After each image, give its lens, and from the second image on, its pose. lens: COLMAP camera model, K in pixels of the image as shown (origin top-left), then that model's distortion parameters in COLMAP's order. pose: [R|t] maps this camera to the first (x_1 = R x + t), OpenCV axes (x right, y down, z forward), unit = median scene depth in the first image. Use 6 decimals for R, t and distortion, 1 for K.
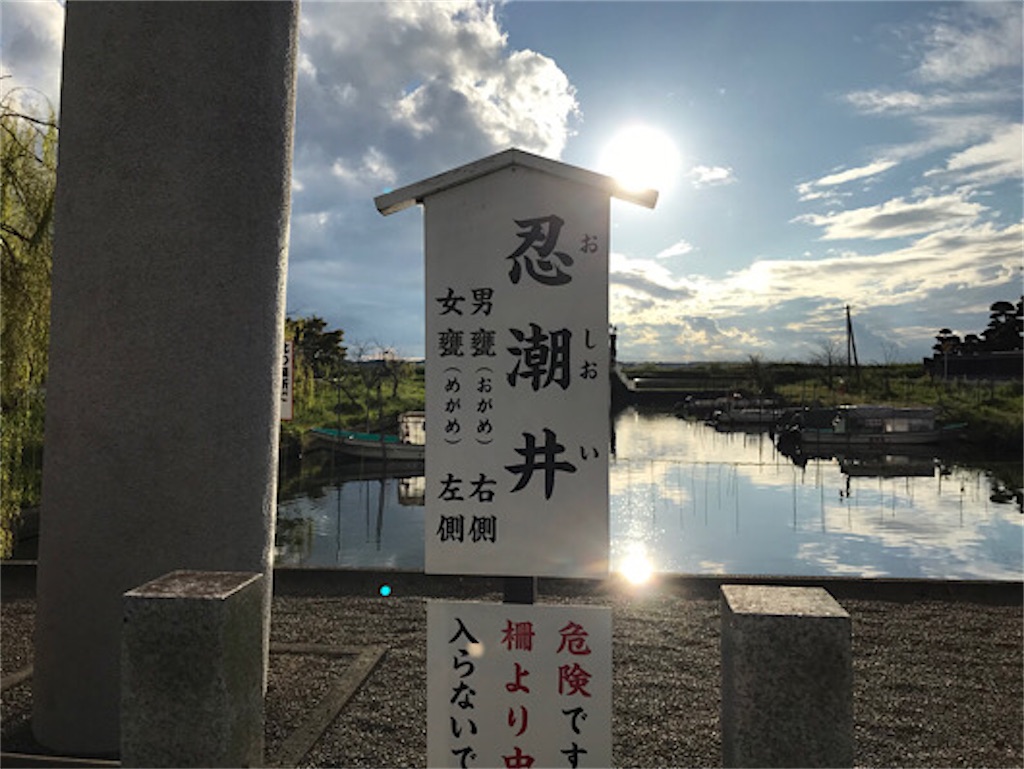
lens RADIAL K [[833.7, 0, 512.0], [0, 833.7, 384.5], [0, 0, 1]] dist [0.057373, -0.068289]
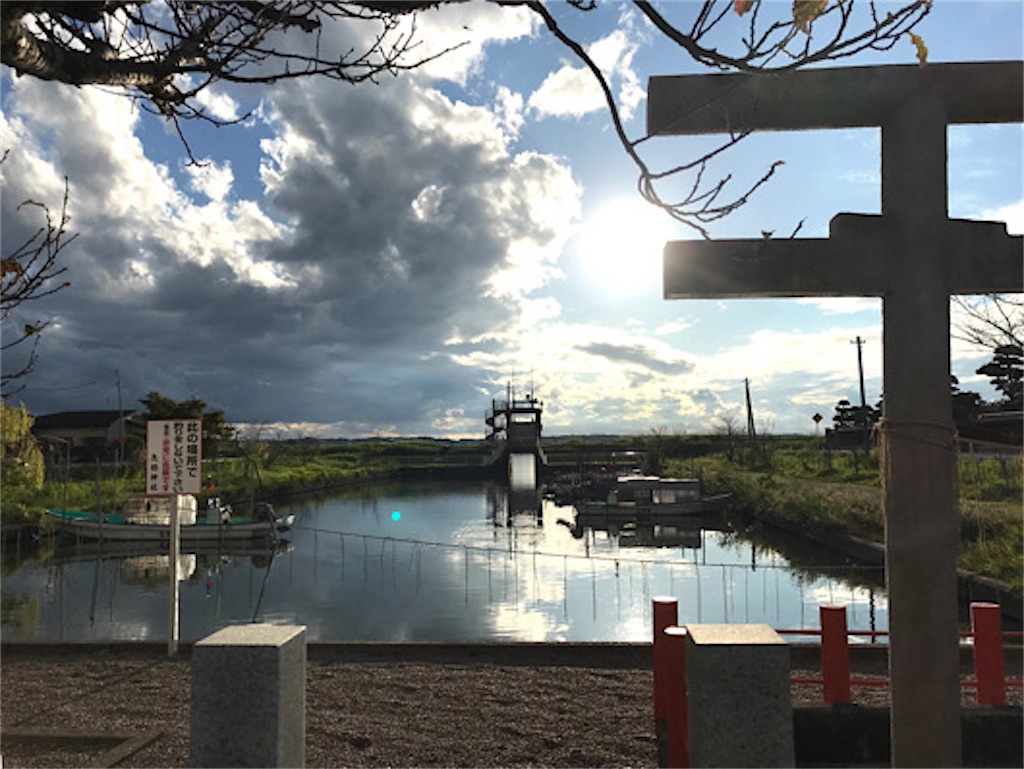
lens RADIAL K [[828.1, 0, 512.0], [0, 828.1, 372.0], [0, 0, 1]] dist [0.097850, -0.193365]
pose [[0.999877, -0.015636, 0.001191, 0.141458], [0.015674, 0.994330, -0.105177, 0.000468], [0.000460, 0.105183, 0.994453, -0.016430]]
